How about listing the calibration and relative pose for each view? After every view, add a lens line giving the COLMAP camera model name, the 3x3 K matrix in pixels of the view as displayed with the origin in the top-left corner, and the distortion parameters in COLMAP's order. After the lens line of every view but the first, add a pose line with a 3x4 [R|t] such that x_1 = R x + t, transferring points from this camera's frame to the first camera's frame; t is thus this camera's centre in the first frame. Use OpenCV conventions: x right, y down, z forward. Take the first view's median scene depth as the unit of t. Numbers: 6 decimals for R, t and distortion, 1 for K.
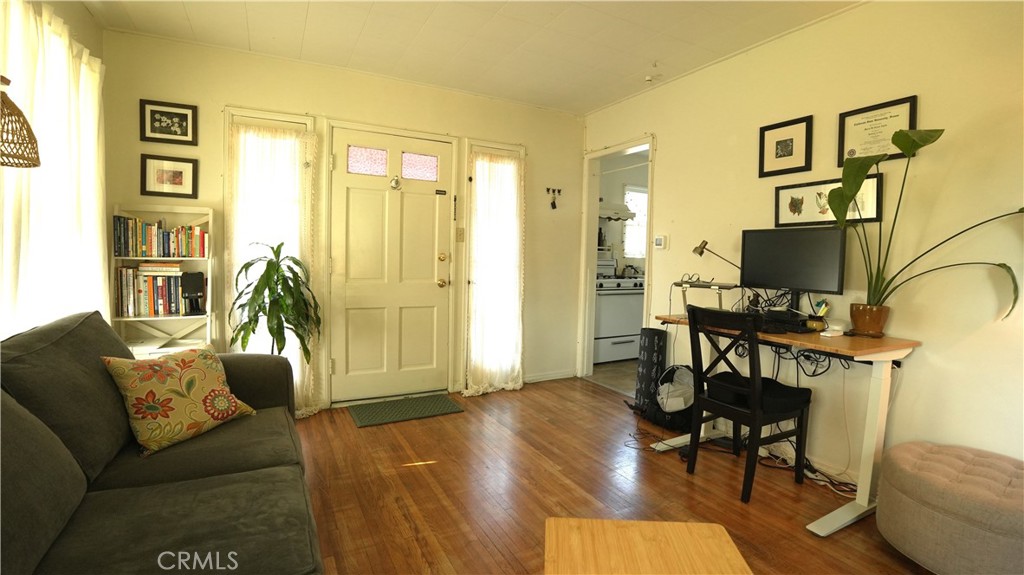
lens RADIAL K [[452.8, 0, 512.6], [0, 452.8, 289.5], [0, 0, 1]] dist [-0.069450, 0.016150]
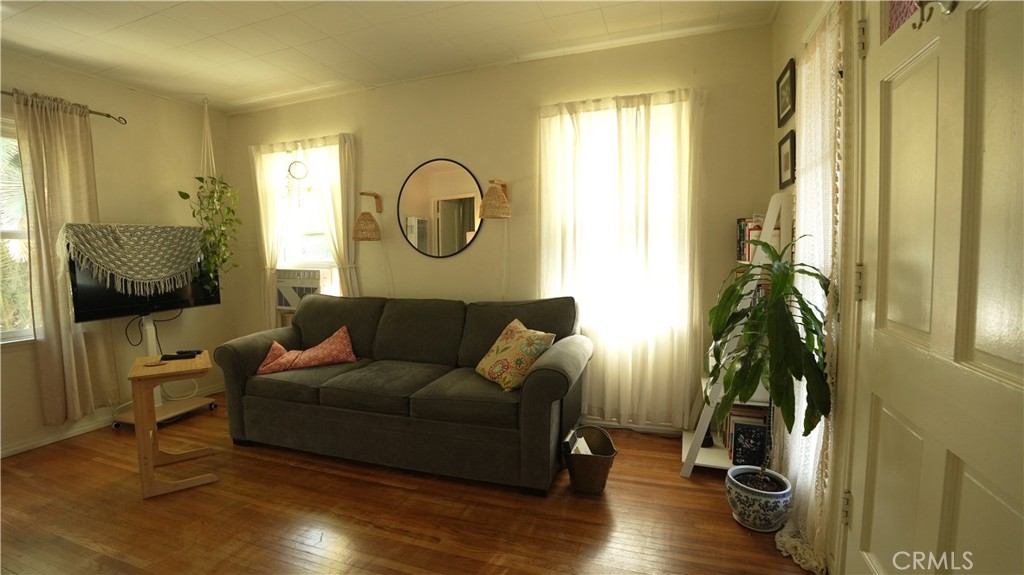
lens RADIAL K [[452.8, 0, 512.6], [0, 452.8, 289.5], [0, 0, 1]] dist [-0.069450, 0.016150]
pose [[-0.743152, 0.034184, -0.668249, 0.200447], [-0.059944, 0.991277, 0.117371, -0.129639], [0.666432, 0.127282, -0.734621, 1.729369]]
